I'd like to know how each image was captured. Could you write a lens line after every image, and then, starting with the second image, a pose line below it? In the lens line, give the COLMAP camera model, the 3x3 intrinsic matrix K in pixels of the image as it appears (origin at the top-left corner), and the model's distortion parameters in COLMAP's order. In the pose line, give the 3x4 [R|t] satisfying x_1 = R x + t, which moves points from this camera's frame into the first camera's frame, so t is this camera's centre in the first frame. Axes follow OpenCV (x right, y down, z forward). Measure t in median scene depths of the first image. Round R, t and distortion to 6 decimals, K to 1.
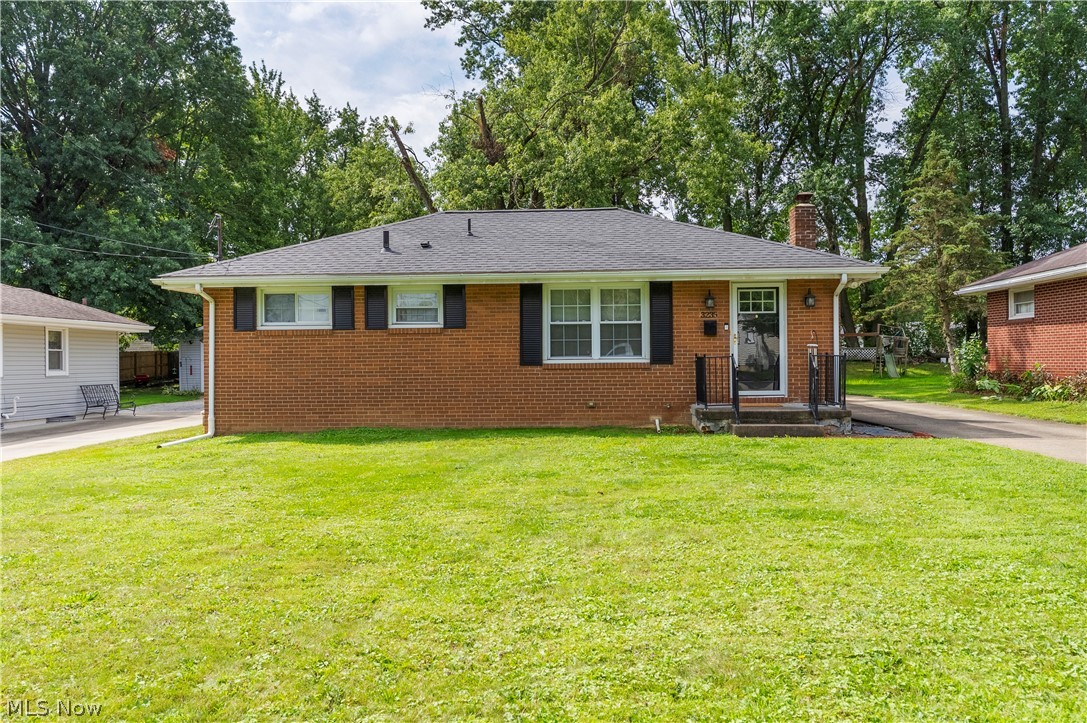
lens RADIAL K [[877.9, 0, 542.3], [0, 877.9, 353.6], [0, 0, 1]] dist [0.003858, -0.001057]
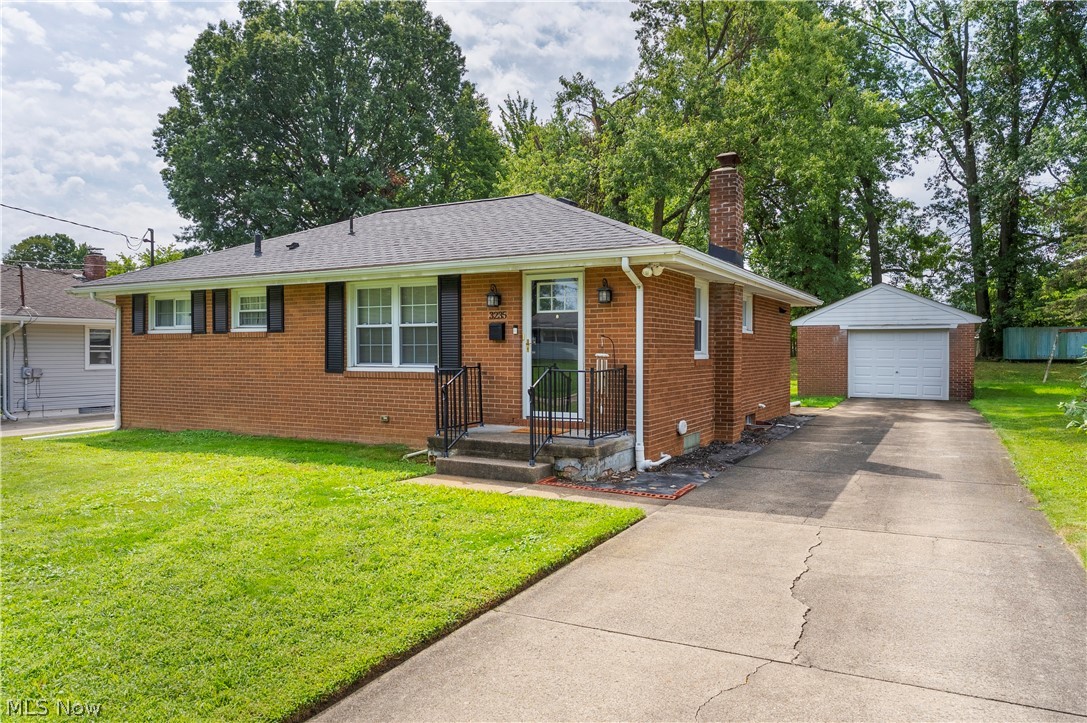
lens RADIAL K [[760.0, 0, 539.3], [0, 760.0, 361.7], [0, 0, 1]] dist [0.000479, 0.003150]
pose [[0.896370, 0.015716, -0.443028, 0.524779], [-0.005132, 0.999672, 0.025078, -0.018880], [0.443276, -0.020205, 0.896157, 0.384464]]
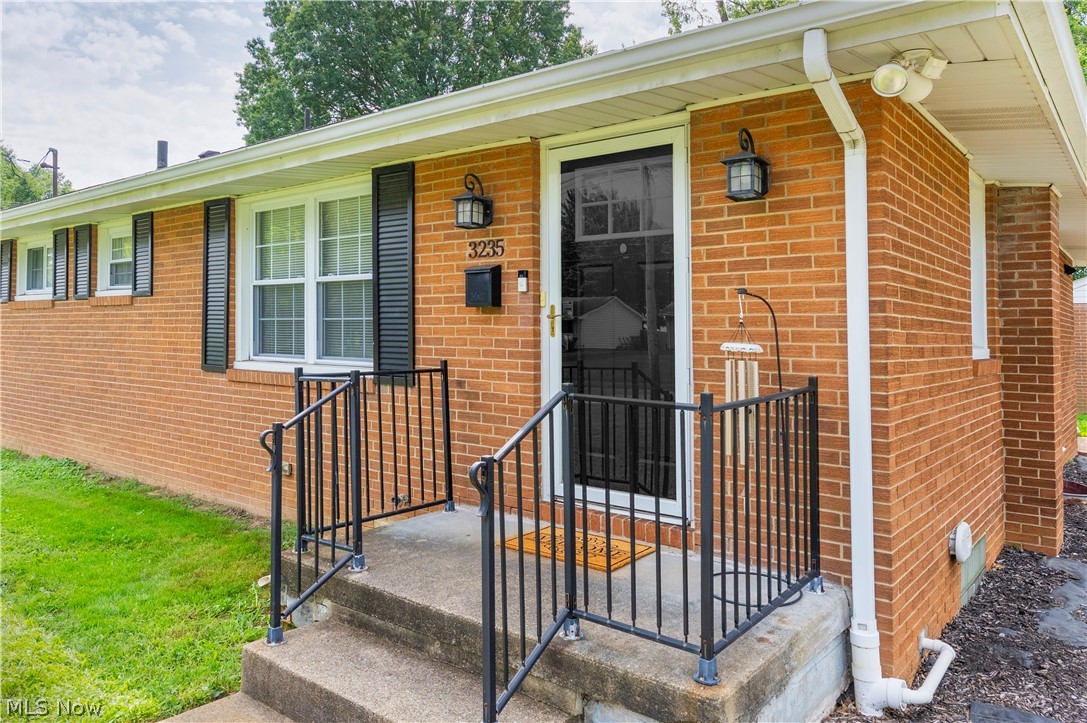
lens RADIAL K [[760.0, 0, 532.1], [0, 760.0, 262.0], [0, 0, 1]] dist [0.000479, 0.003150]
pose [[0.803663, -0.037032, -0.593932, 0.374077], [-0.016734, 0.996261, -0.084761, -0.013850], [0.594850, 0.078059, 0.800038, 0.761092]]
